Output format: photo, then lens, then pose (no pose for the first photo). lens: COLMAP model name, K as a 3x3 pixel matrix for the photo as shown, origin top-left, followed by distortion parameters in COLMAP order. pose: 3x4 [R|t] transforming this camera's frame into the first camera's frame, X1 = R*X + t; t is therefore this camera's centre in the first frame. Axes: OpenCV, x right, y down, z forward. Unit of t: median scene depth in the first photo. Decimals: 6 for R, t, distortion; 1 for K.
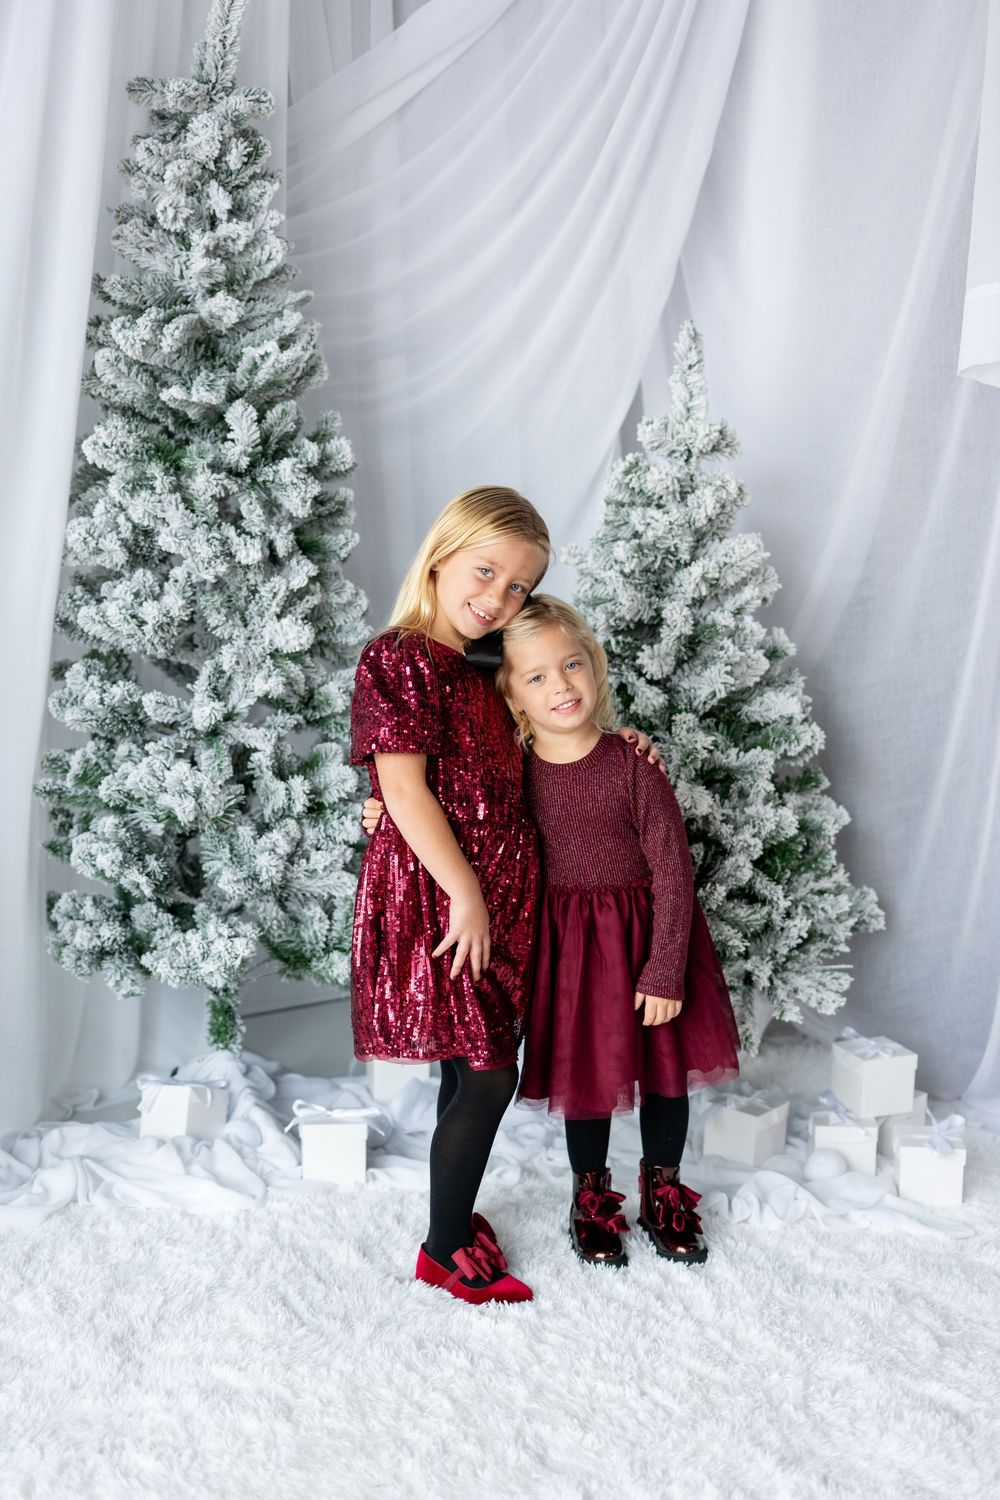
lens RADIAL K [[2084.8, 0, 488.7], [0, 2084.8, 756.5], [0, 0, 1]] dist [-0.000605, 0.000000]
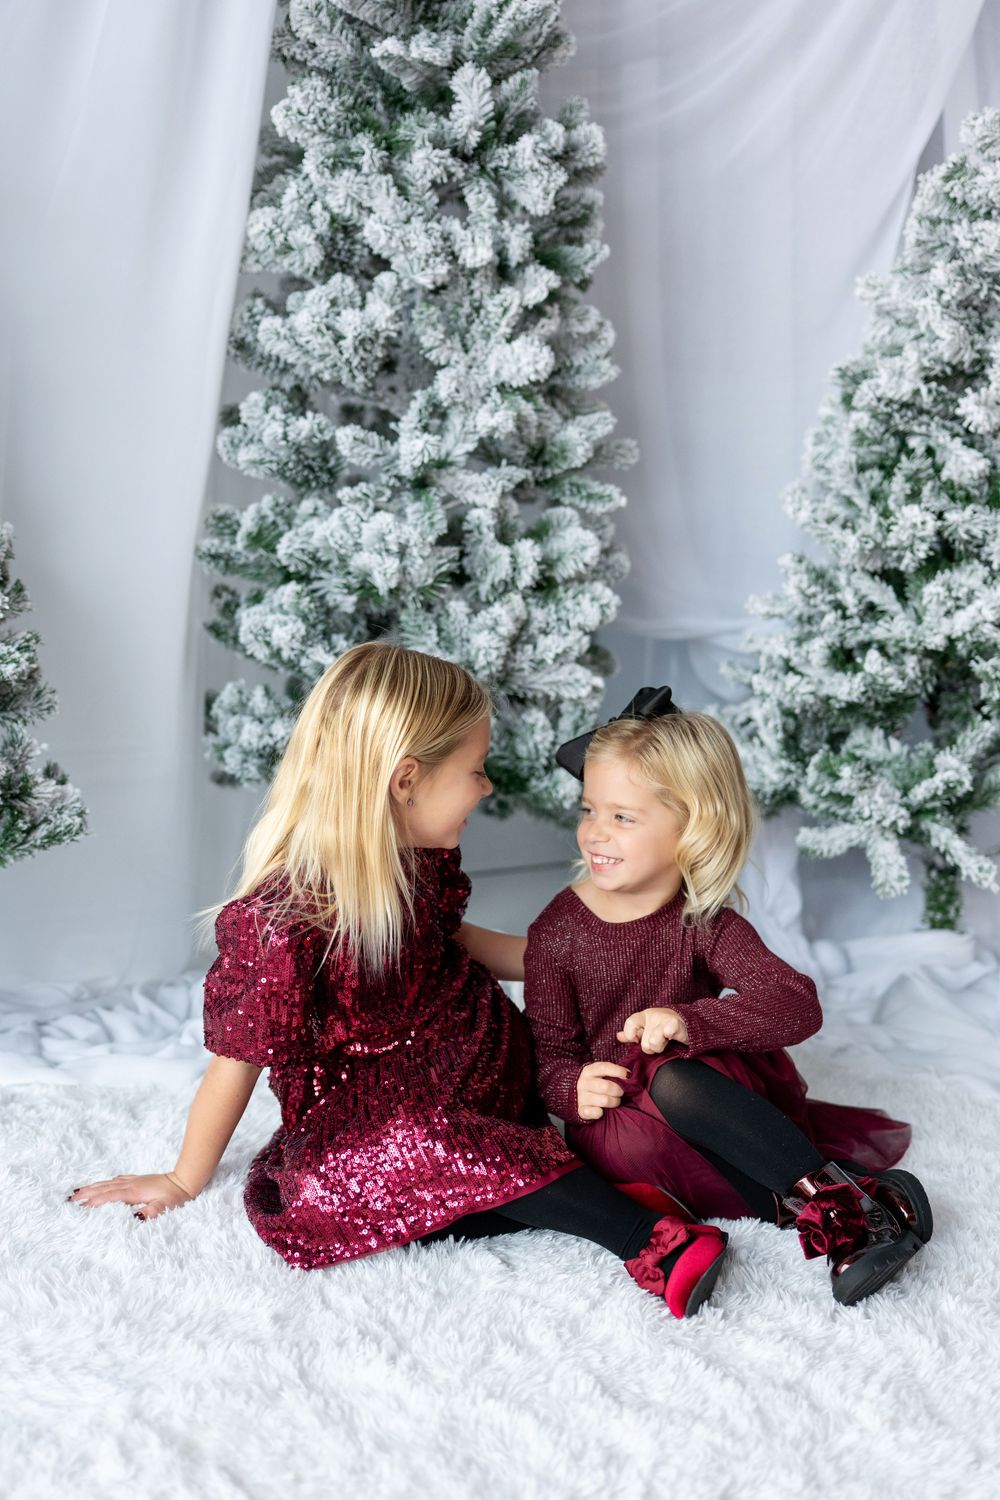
lens RADIAL K [[2084.8, 0, 515.1], [0, 2084.8, 763.1], [0, 0, 1]] dist [-0.000605, 0.000000]
pose [[0.998574, 0.033715, -0.041382, -0.059042], [-0.033188, 0.999360, 0.013364, 0.082832], [0.041807, -0.011971, 0.999054, 0.200281]]
